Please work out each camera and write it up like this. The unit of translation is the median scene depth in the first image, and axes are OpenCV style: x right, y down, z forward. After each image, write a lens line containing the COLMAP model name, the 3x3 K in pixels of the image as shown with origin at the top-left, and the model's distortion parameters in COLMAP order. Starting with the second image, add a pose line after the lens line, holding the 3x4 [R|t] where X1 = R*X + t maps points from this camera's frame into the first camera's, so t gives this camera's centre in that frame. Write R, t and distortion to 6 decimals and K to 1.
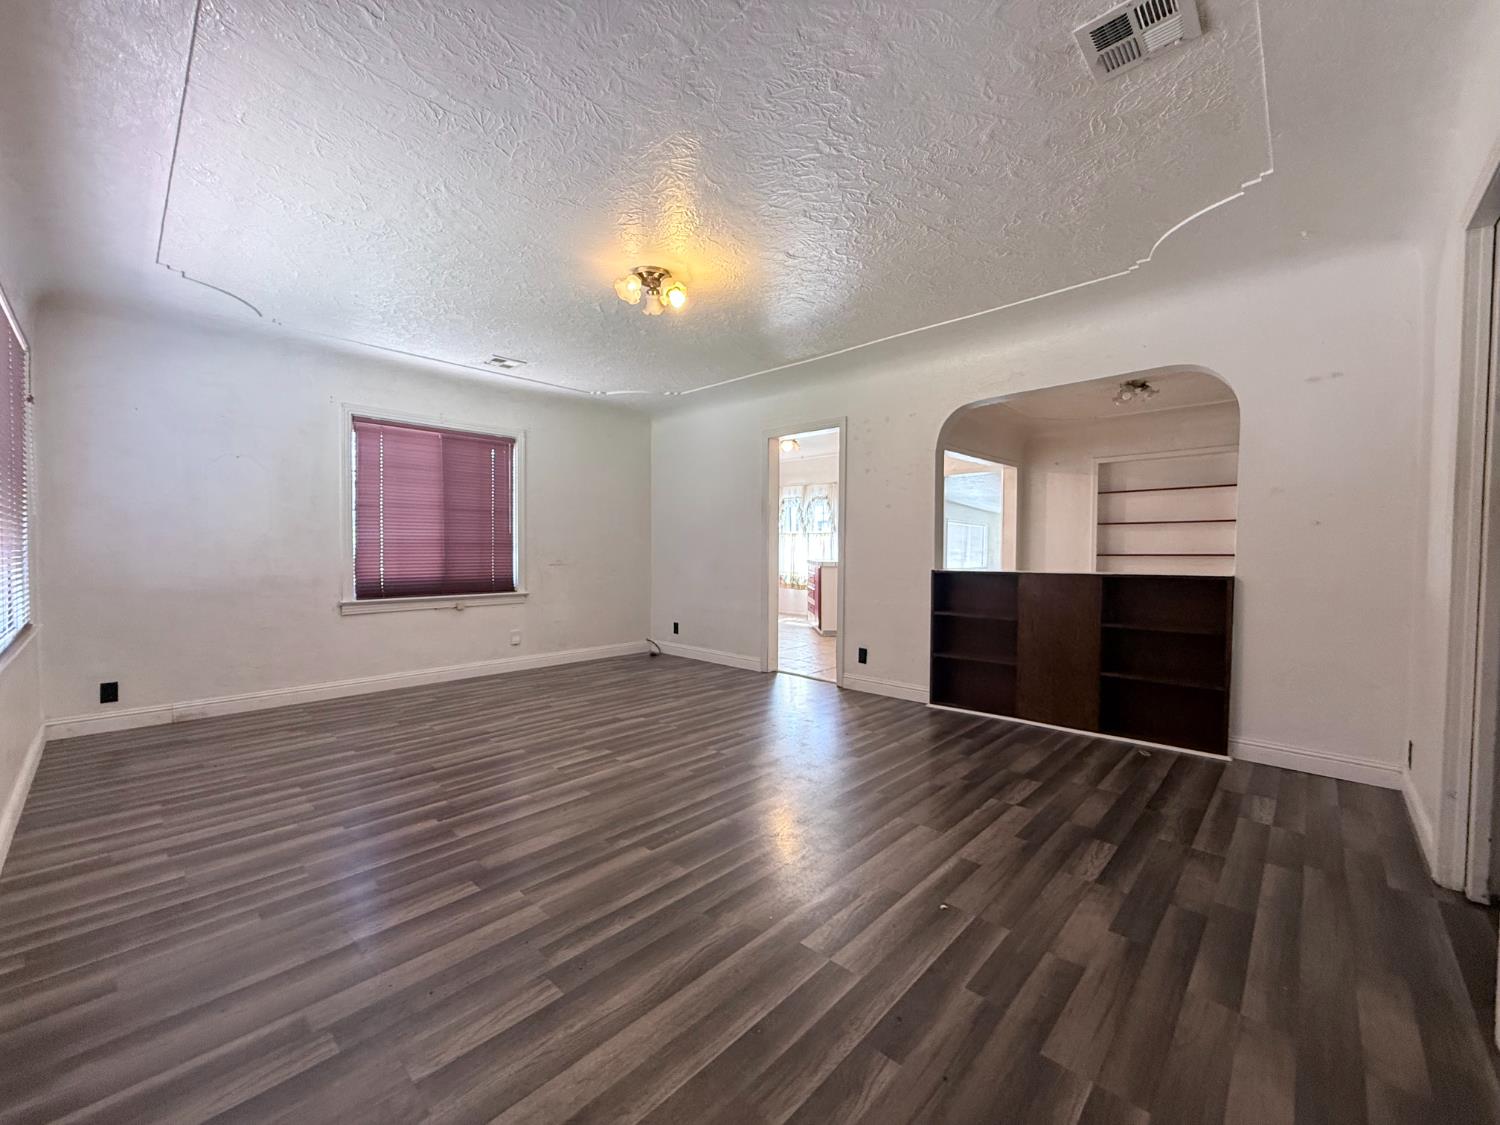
lens RADIAL K [[598.1, 0, 747.5], [0, 598.1, 565.4], [0, 0, 1]] dist [0.000713, 0.000399]
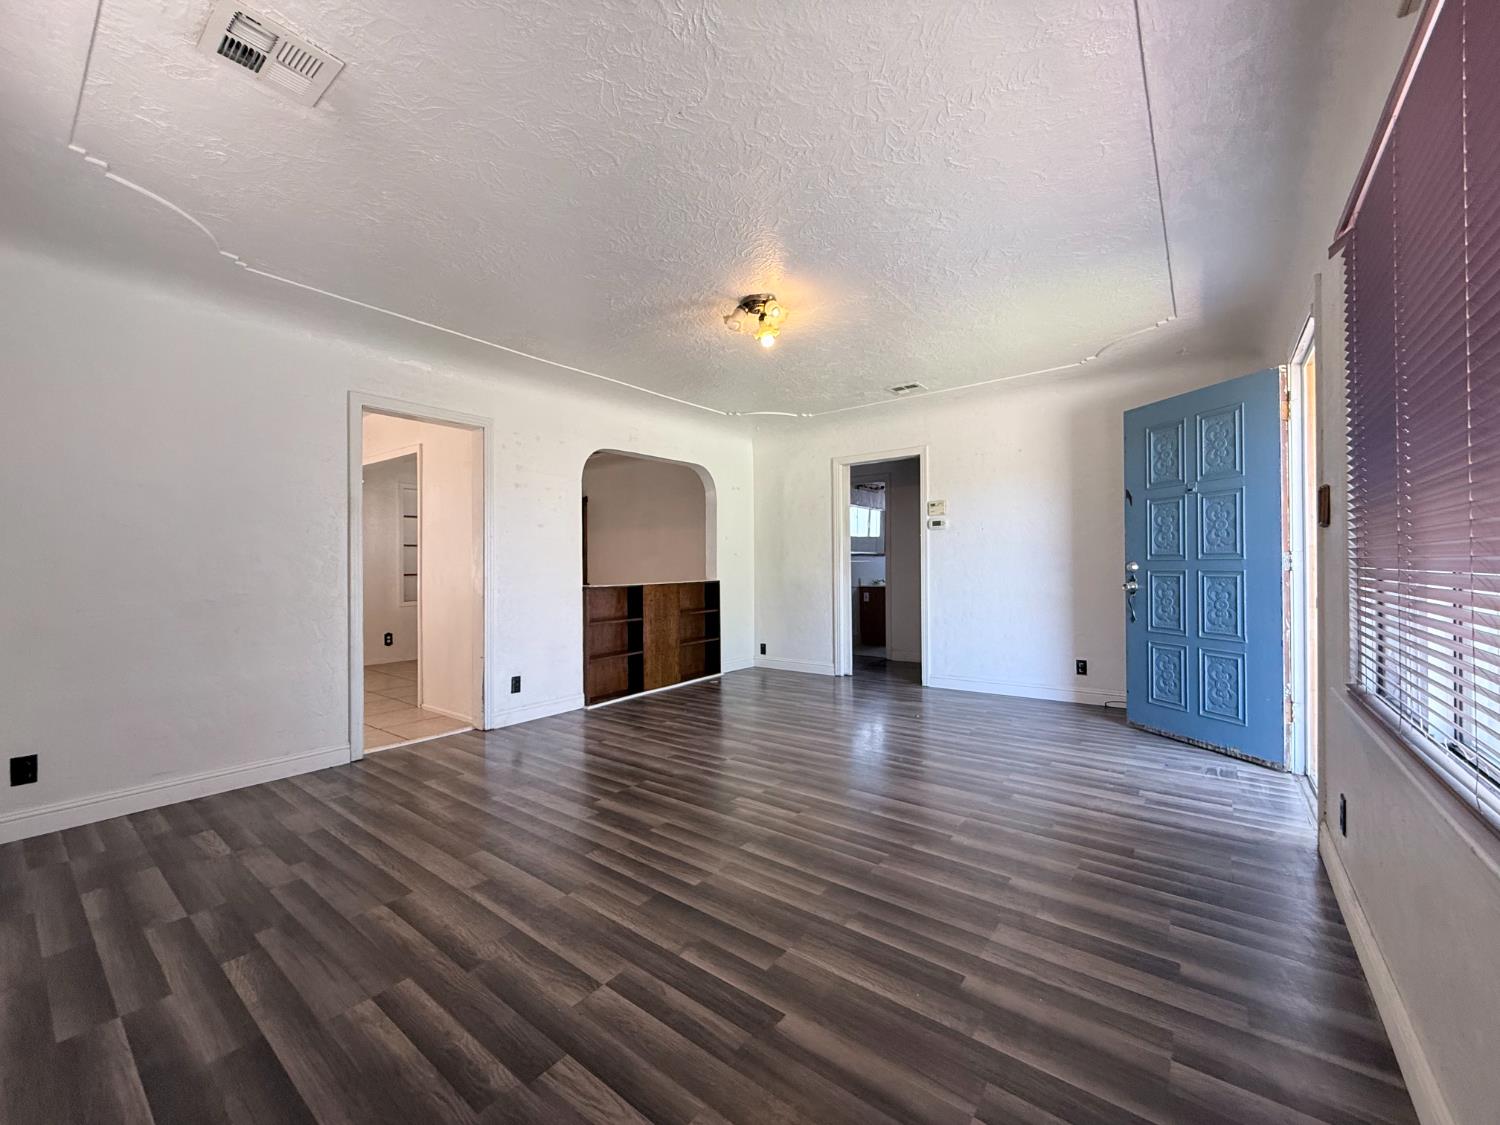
lens RADIAL K [[598.1, 0, 747.5], [0, 598.1, 565.4], [0, 0, 1]] dist [0.000713, 0.000399]
pose [[-0.100898, -0.000895, 0.994896, -1.167292], [0.038557, 0.999245, 0.004809, -0.035403], [-0.994149, 0.038846, -0.100787, 1.122581]]
